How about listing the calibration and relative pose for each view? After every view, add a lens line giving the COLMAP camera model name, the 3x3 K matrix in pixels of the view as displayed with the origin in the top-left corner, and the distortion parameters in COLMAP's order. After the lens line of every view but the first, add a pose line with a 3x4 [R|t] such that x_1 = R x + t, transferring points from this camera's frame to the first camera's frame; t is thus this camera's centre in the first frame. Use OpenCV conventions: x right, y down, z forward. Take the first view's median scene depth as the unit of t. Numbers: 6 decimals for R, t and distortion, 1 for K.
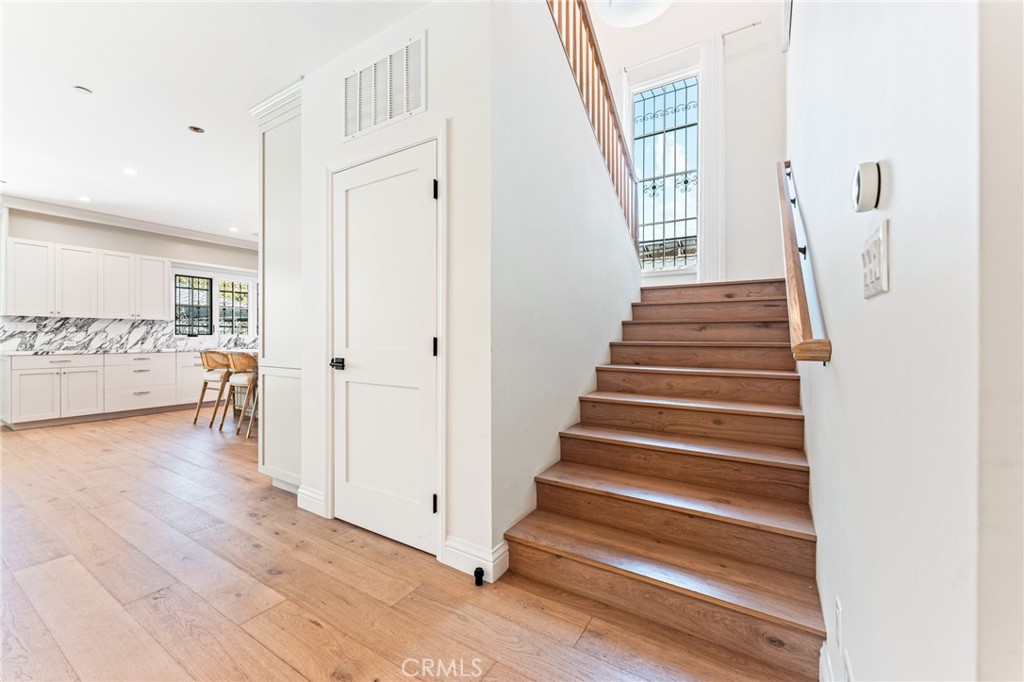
lens RADIAL K [[409.3, 0, 496.0], [0, 409.3, 337.0], [0, 0, 1]] dist [0.000447, 0.000131]
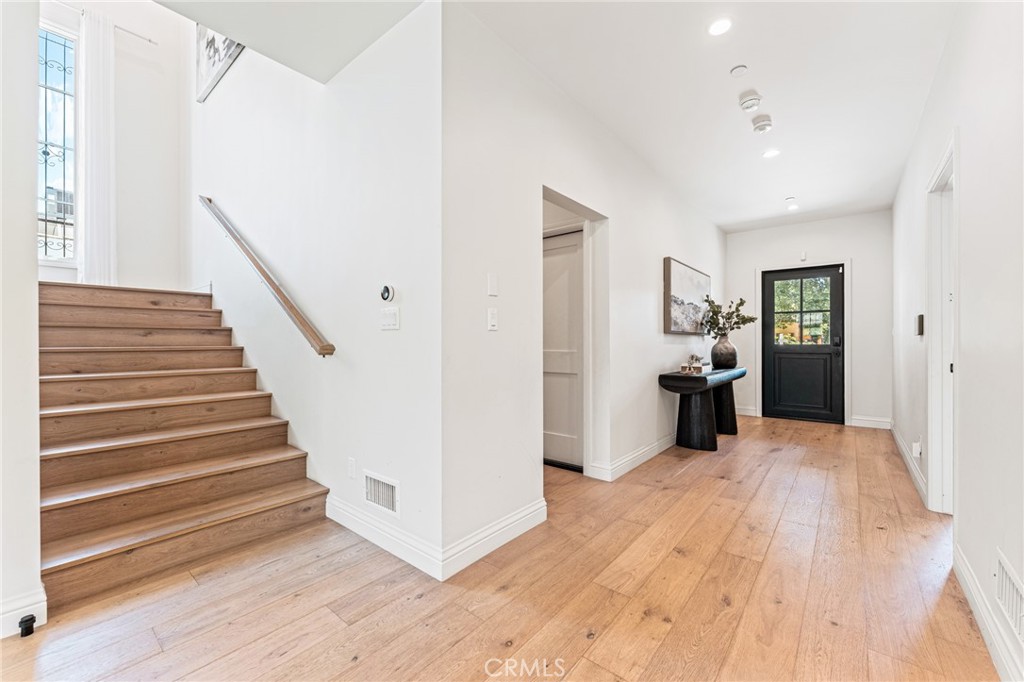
lens RADIAL K [[409.3, 0, 511.3], [0, 409.3, 339.9], [0, 0, 1]] dist [0.000447, 0.000131]
pose [[0.127435, 0.002754, 0.991843, -0.511372], [0.000830, 0.999995, -0.002883, -0.002175], [-0.991847, 0.001191, 0.127432, -0.069476]]
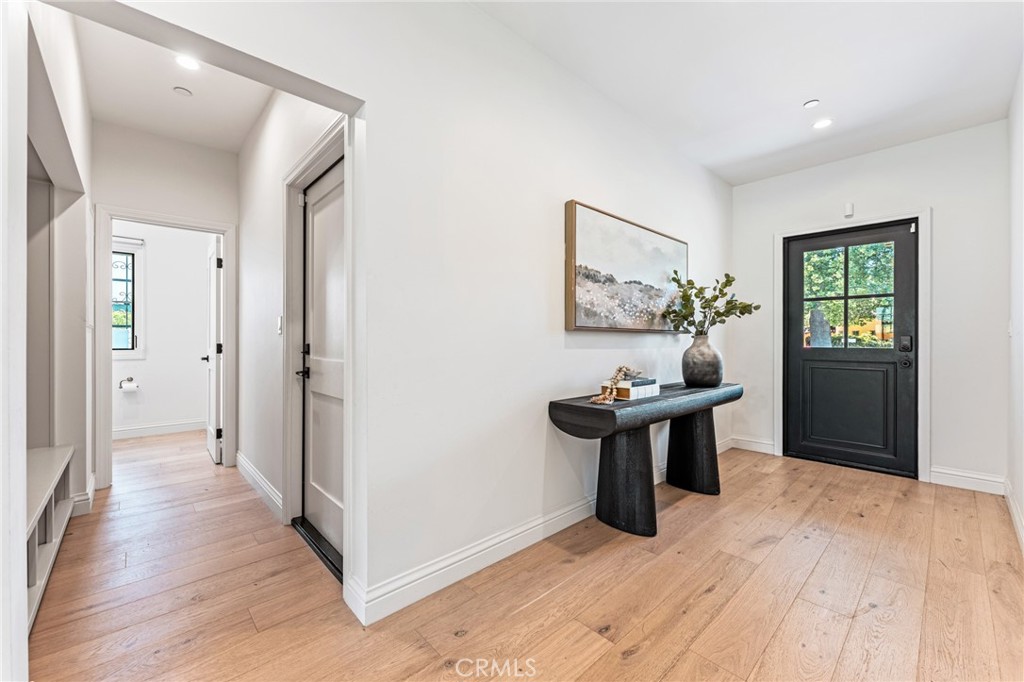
lens RADIAL K [[409.3, 0, 511.0], [0, 409.3, 338.9], [0, 0, 1]] dist [0.000447, 0.000131]
pose [[0.254681, 0.000595, 0.967025, 0.226569], [-0.001590, 0.999999, -0.000196, -0.012340], [-0.967024, -0.001488, 0.254682, -0.591873]]
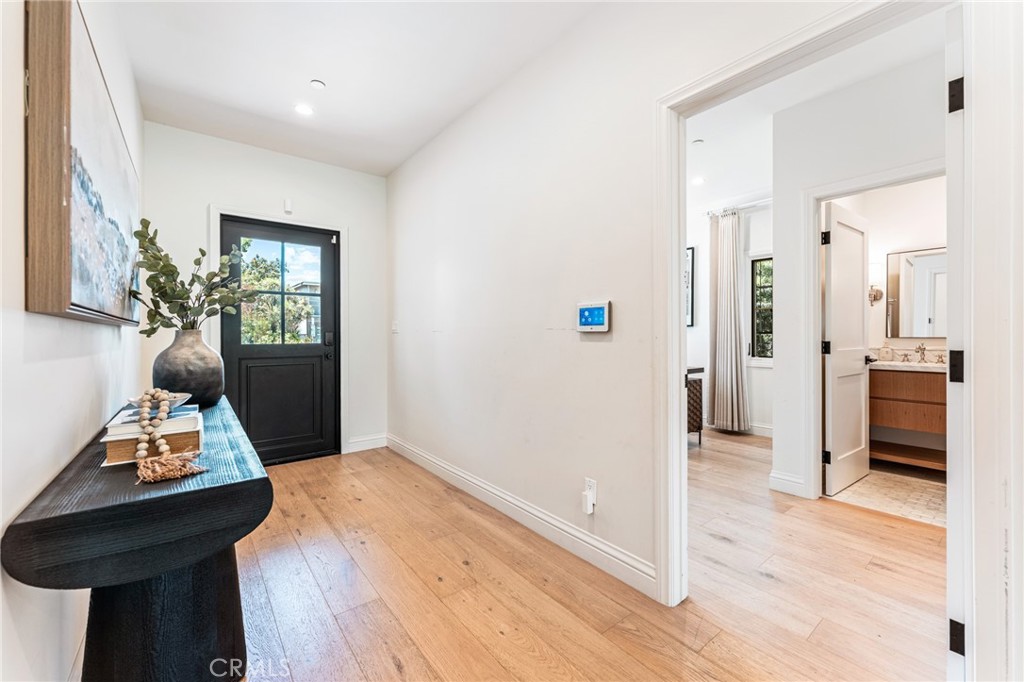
lens RADIAL K [[409.3, 0, 509.7], [0, 409.3, 335.6], [0, 0, 1]] dist [0.000447, 0.000131]
pose [[-0.940908, 0.002311, 0.338654, 0.695919], [0.002760, 0.999996, 0.000846, -0.010983], [-0.338650, 0.001731, -0.940911, -0.280104]]
